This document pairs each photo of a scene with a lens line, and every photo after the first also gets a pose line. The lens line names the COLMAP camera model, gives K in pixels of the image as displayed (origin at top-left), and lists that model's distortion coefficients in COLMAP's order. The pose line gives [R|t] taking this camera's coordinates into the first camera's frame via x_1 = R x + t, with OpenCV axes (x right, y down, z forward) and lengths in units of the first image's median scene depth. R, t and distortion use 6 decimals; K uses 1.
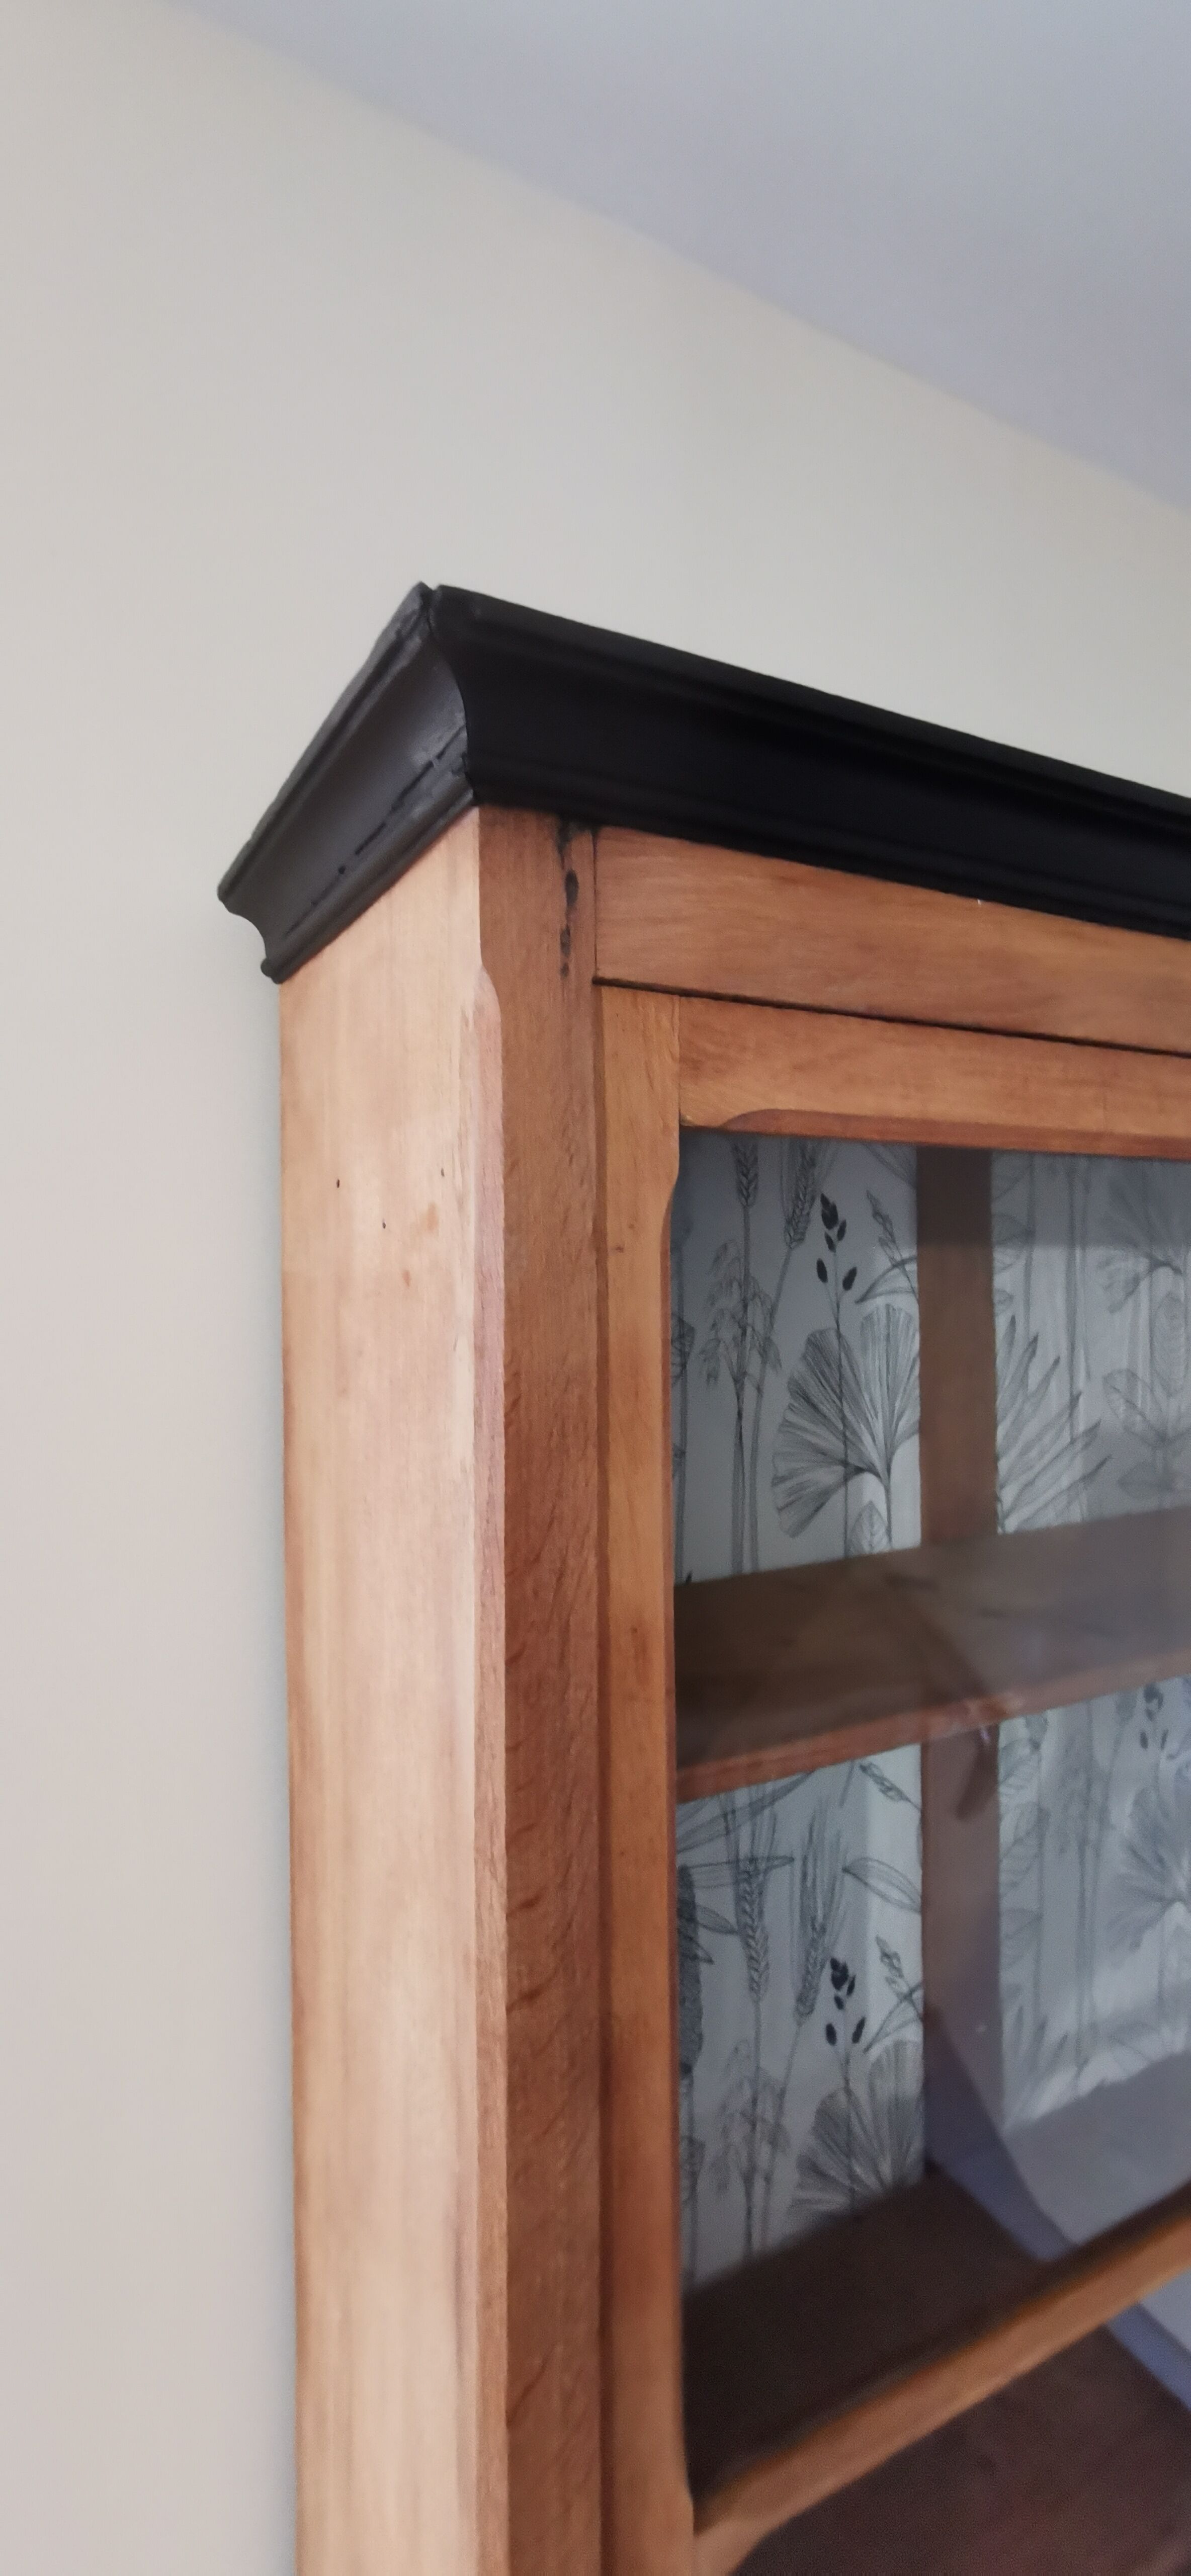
lens RADIAL K [[1193.6, 0, 596.0], [0, 1193.6, 1288.5], [0, 0, 1]] dist [-0.002022, 0.001017]
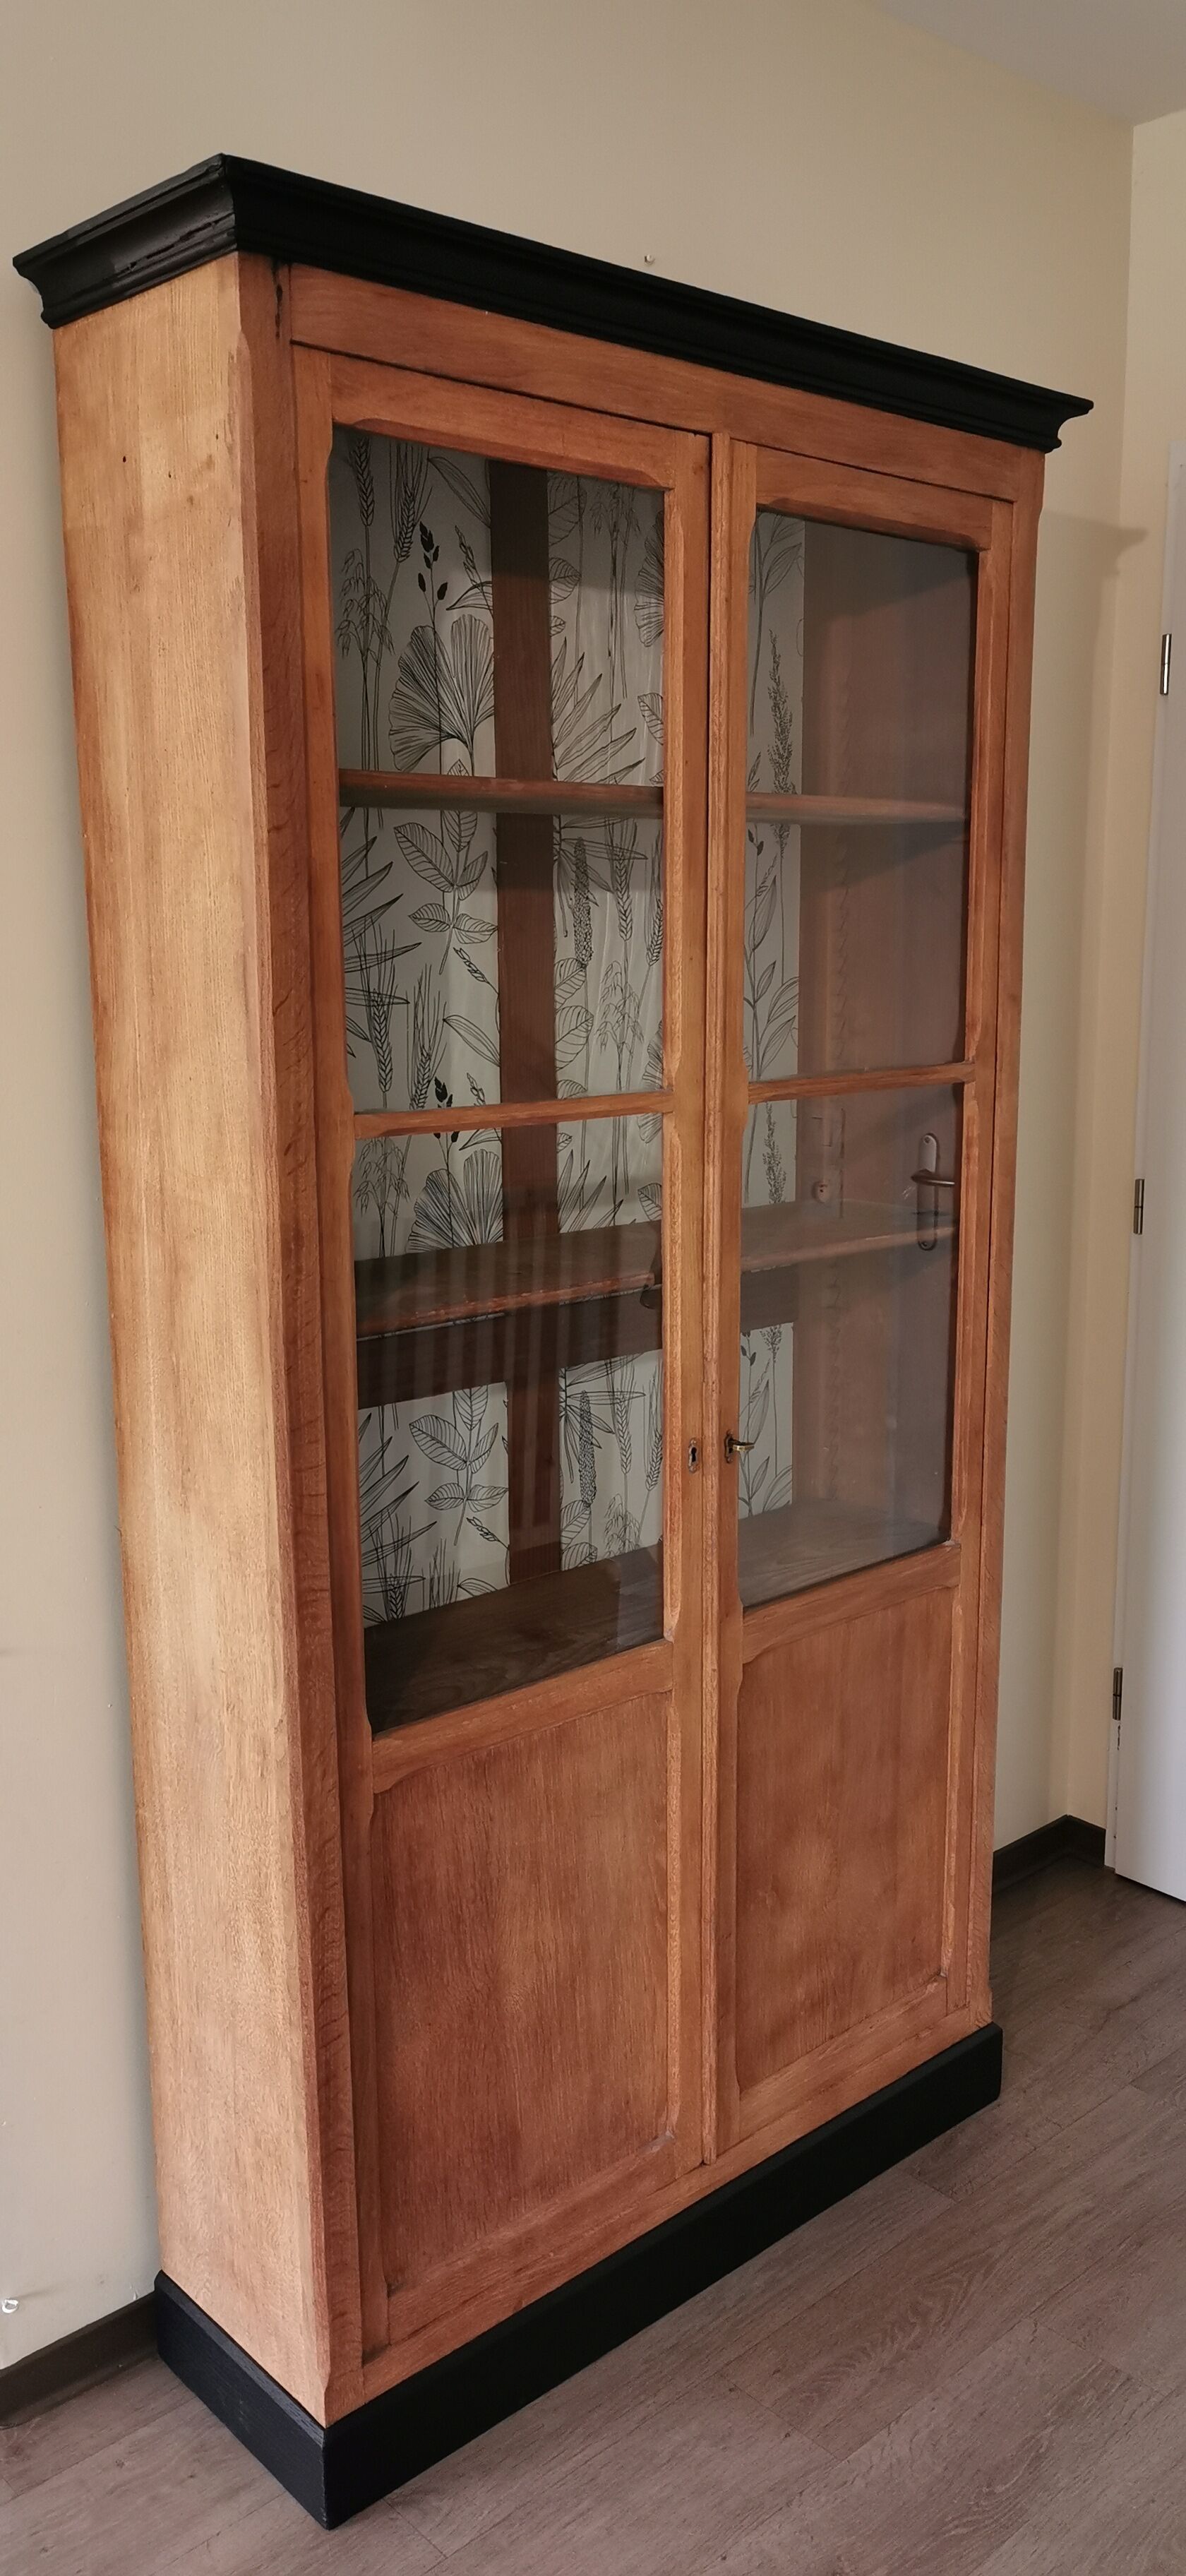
lens RADIAL K [[1997.6, 0, 622.1], [0, 1997.6, 1294.2], [0, 0, 1]] dist [0.045814, -0.020204]
pose [[0.969347, -0.038845, 0.242606, -0.236818], [-0.003647, 0.985039, 0.172293, 0.507813], [-0.245669, -0.167896, 0.954703, -1.834446]]
